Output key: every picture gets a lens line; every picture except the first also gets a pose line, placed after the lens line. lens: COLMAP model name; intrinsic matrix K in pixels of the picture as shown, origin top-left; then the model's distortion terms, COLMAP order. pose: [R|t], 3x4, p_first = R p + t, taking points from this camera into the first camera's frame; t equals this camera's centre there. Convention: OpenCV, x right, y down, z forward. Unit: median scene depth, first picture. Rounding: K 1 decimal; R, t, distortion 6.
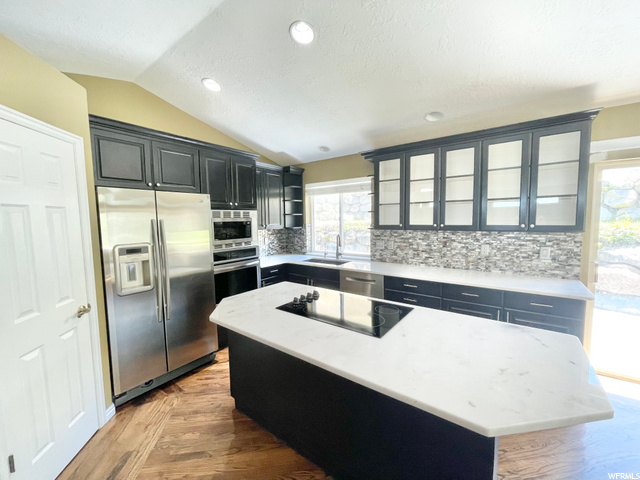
lens RADIAL K [[259.2, 0, 320.0], [0, 259.2, 240.0], [0, 0, 1]] dist [0.000597, 0.000097]
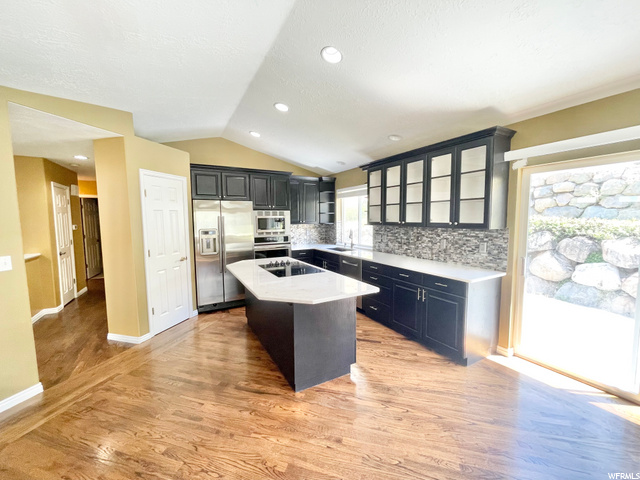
lens RADIAL K [[259.2, 0, 320.0], [0, 259.2, 240.0], [0, 0, 1]] dist [0.000597, 0.000097]
pose [[0.913572, 0.042430, -0.404459, 0.606810], [-0.038658, 0.999099, 0.017493, 0.022094], [0.404836, -0.000345, 0.914389, -0.309896]]
